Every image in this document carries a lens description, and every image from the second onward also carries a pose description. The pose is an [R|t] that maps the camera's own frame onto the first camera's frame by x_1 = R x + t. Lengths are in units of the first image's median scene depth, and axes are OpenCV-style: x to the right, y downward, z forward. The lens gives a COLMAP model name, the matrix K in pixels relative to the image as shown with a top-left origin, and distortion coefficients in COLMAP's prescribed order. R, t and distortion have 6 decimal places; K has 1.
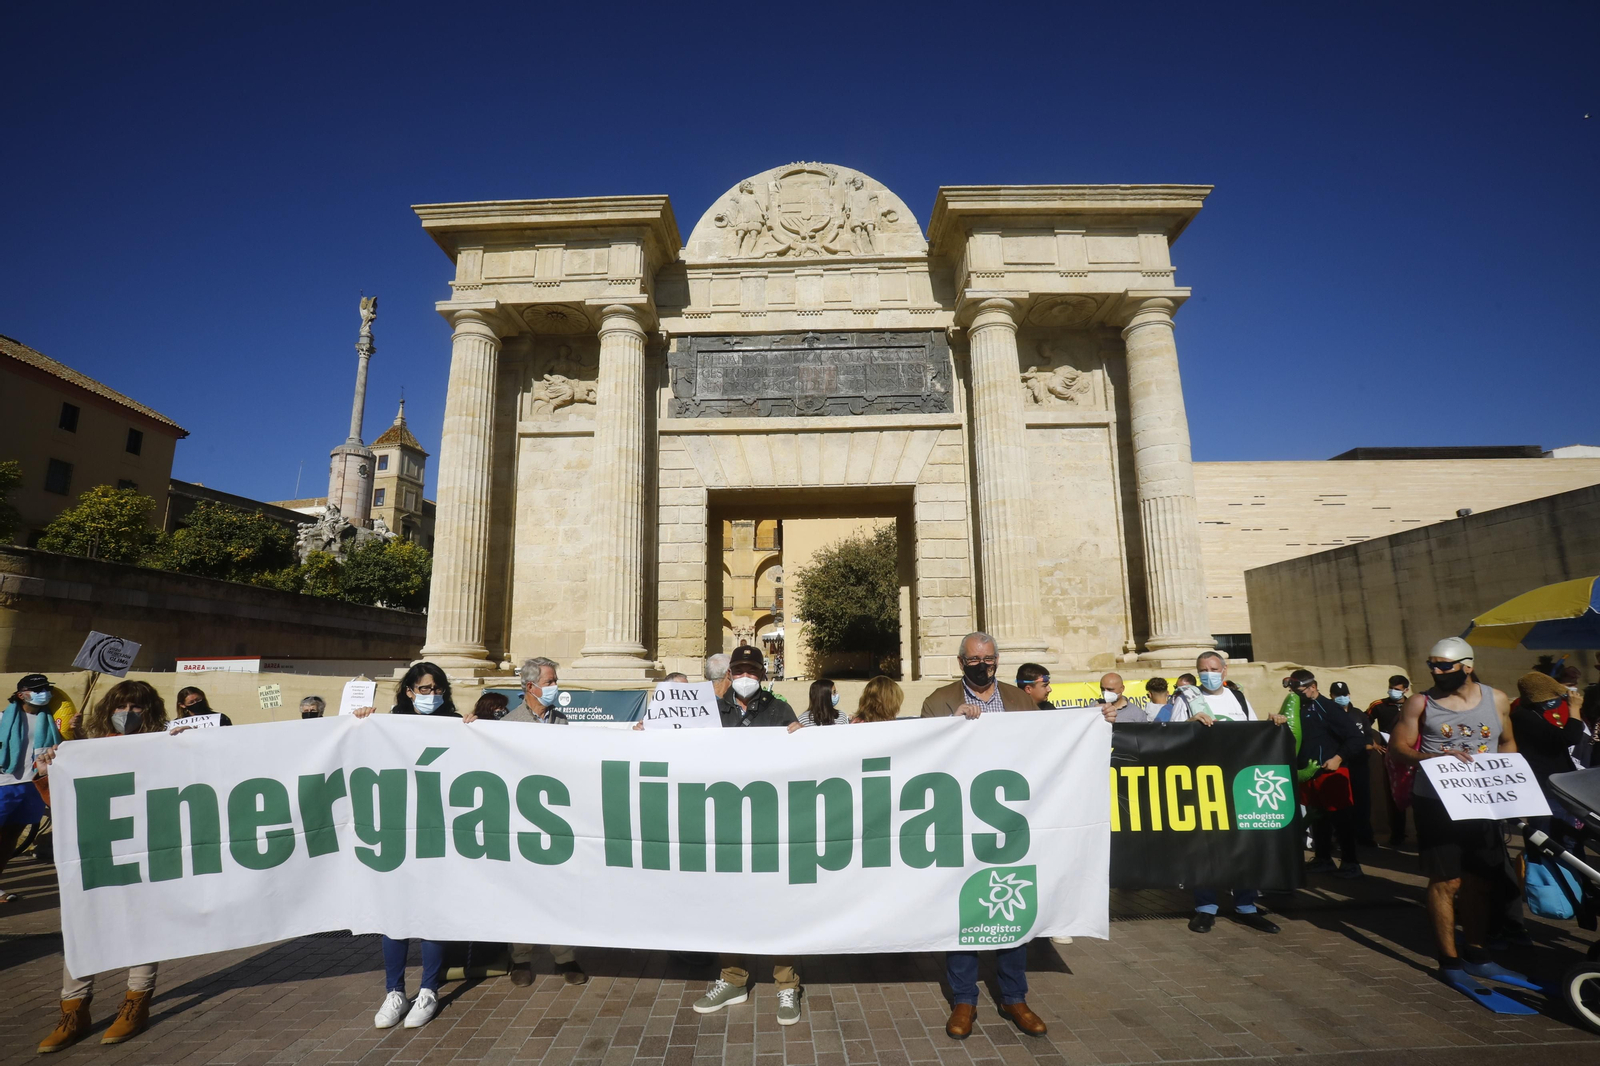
lens RADIAL K [[726.3, 0, 796.0], [0, 726.3, 539.4], [0, 0, 1]] dist [-0.068037, 0.024914]
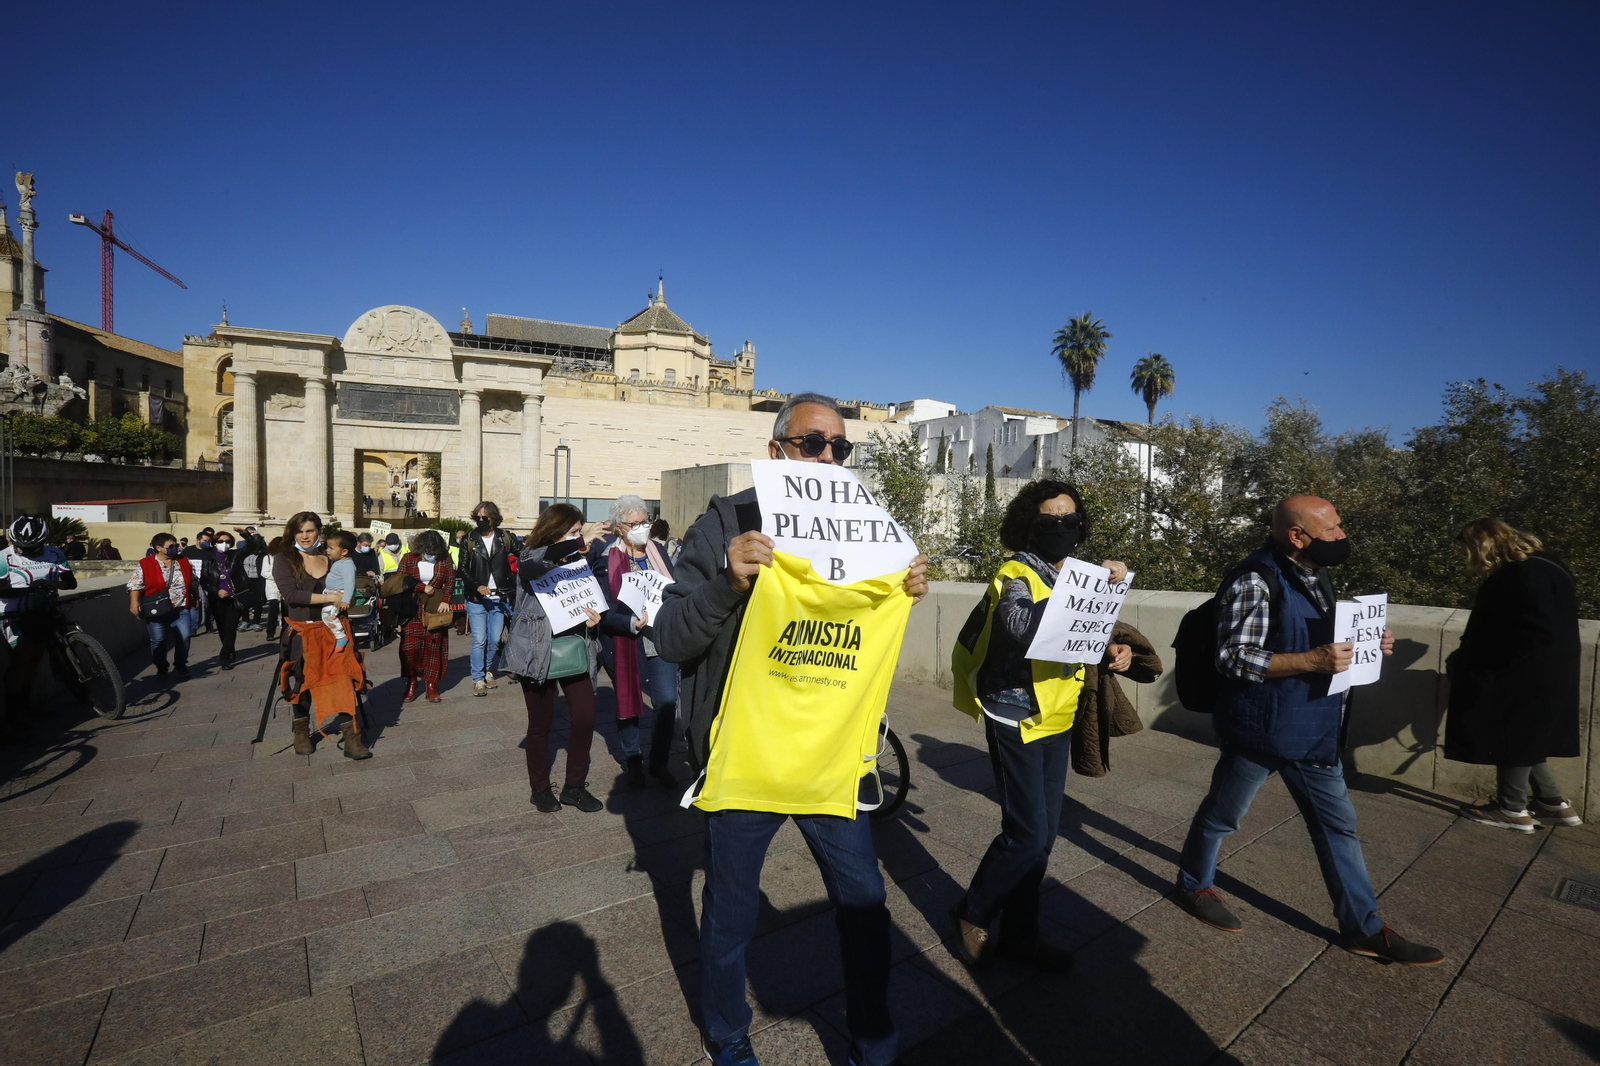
lens RADIAL K [[726.3, 0, 792.4], [0, 726.3, 537.8], [0, 0, 1]] dist [-0.068037, 0.024914]
pose [[0.915812, 0.021397, 0.401038, 0.290144], [-0.116707, 0.969665, 0.214777, -0.472357], [-0.384277, -0.243500, 0.890528, -1.854286]]
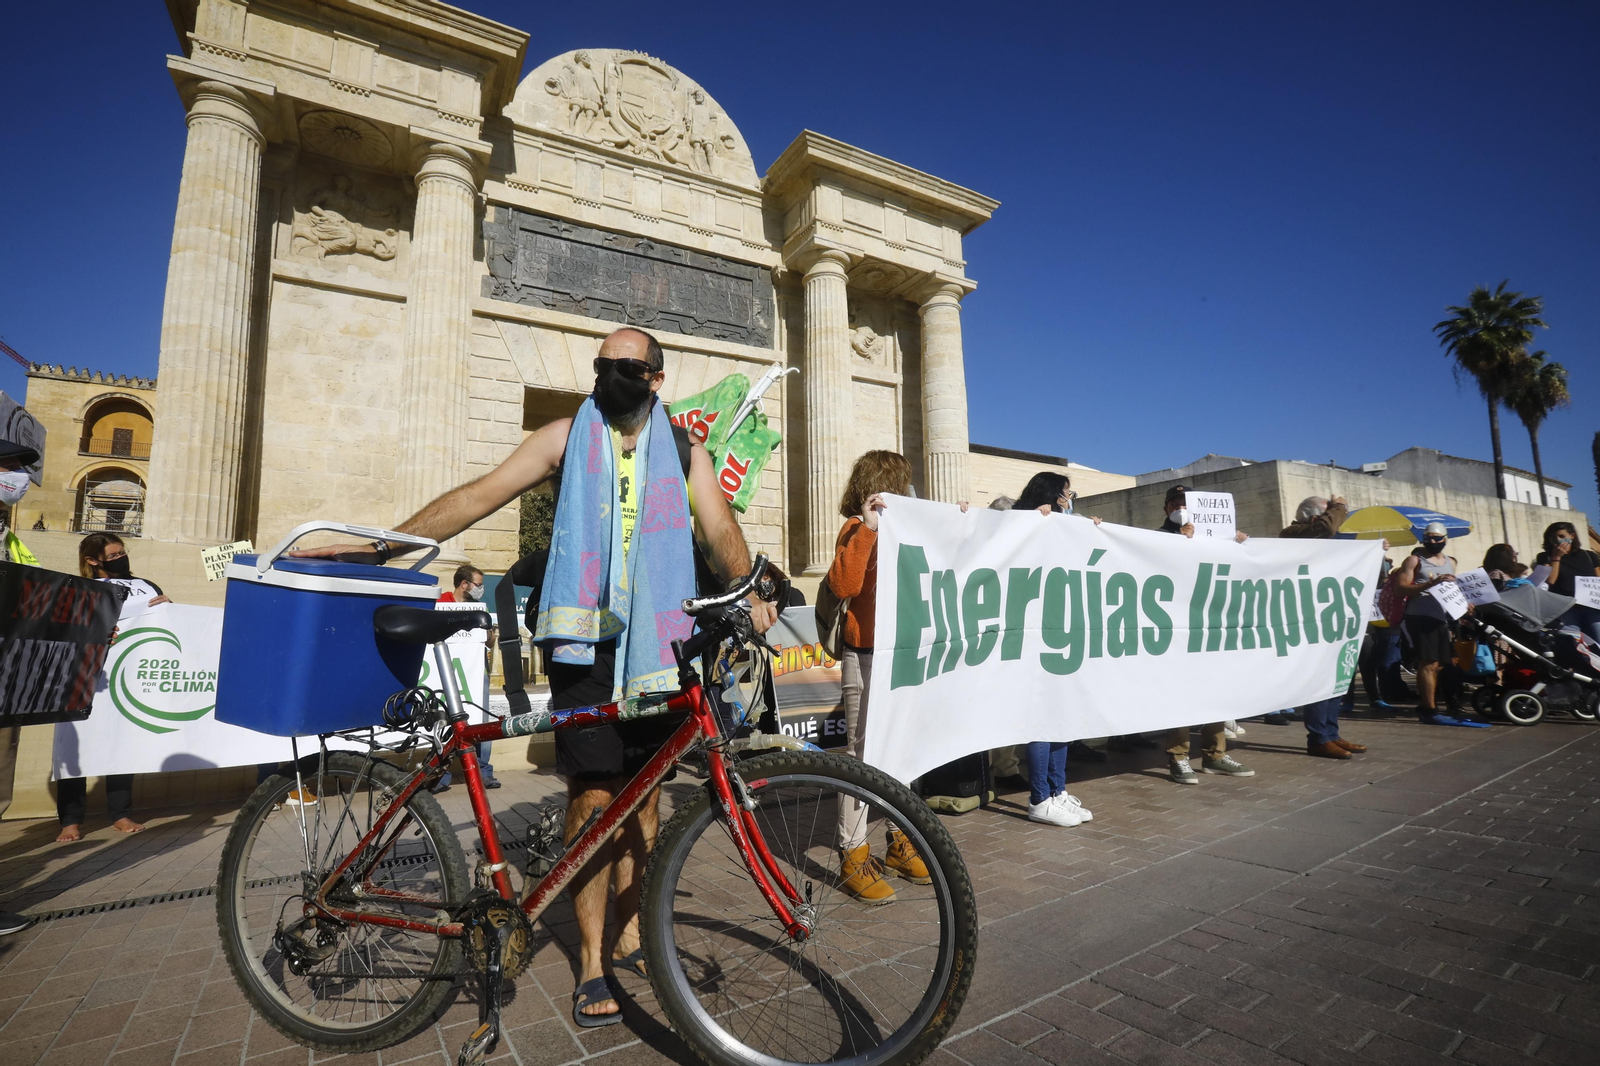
lens RADIAL K [[726.3, 0, 785.3], [0, 726.3, 536.0], [0, 0, 1]] dist [-0.068037, 0.024914]
pose [[0.863849, 0.060814, 0.500066, -0.273467], [-0.087259, 0.995744, 0.029643, 0.058398], [-0.496135, -0.069243, 0.865480, 0.072849]]
